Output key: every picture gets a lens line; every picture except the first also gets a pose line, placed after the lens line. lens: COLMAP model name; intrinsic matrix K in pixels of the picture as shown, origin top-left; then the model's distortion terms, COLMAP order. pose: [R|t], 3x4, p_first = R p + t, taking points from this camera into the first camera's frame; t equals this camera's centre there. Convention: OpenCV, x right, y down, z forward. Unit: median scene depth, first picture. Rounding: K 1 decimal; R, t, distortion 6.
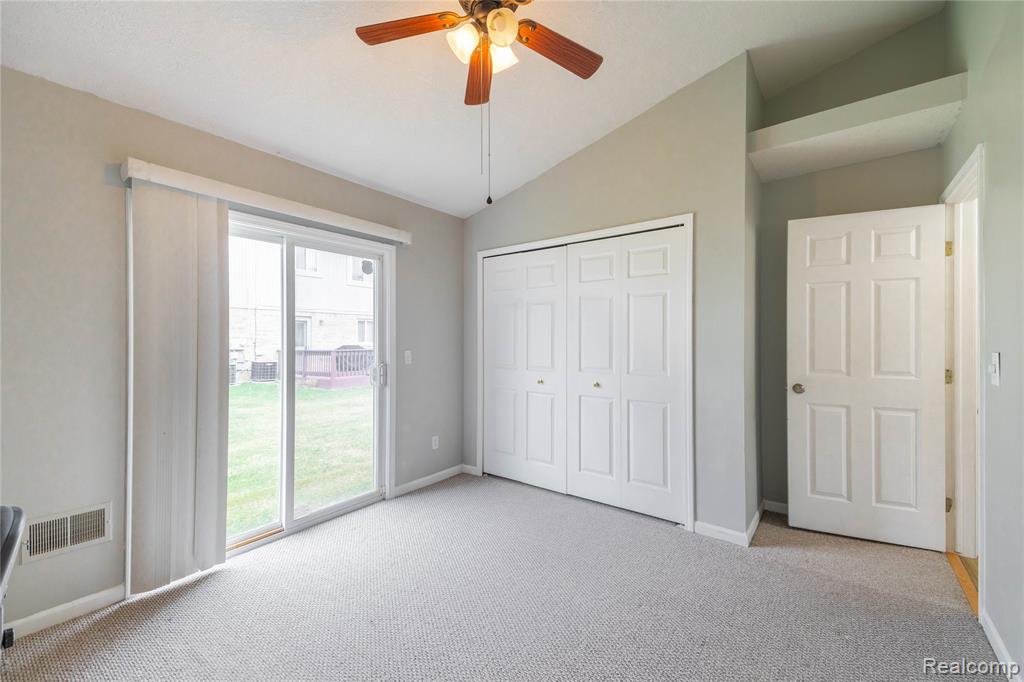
lens RADIAL K [[433.9, 0, 498.5], [0, 433.9, 331.0], [0, 0, 1]] dist [0.018731, -0.000268]
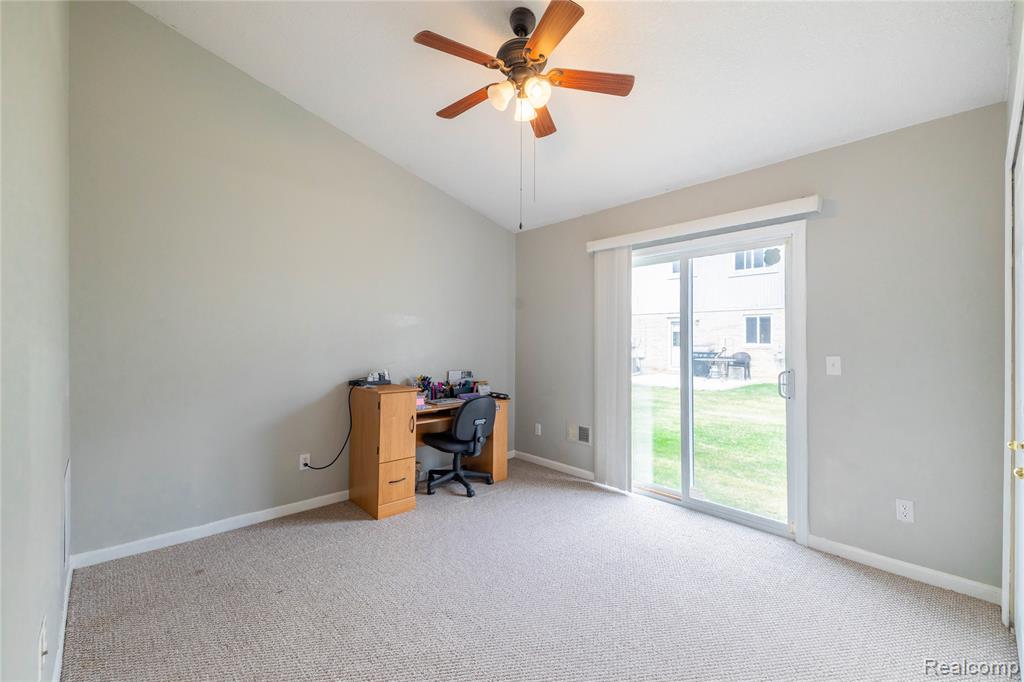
lens RADIAL K [[421.9, 0, 516.6], [0, 421.9, 338.5], [0, 0, 1]] dist [0.054726, -0.019210]
pose [[-0.177350, -0.011833, -0.984077, 0.494924], [0.008560, 0.999871, -0.013566, 0.017894], [0.984111, -0.010829, -0.177226, 0.518214]]
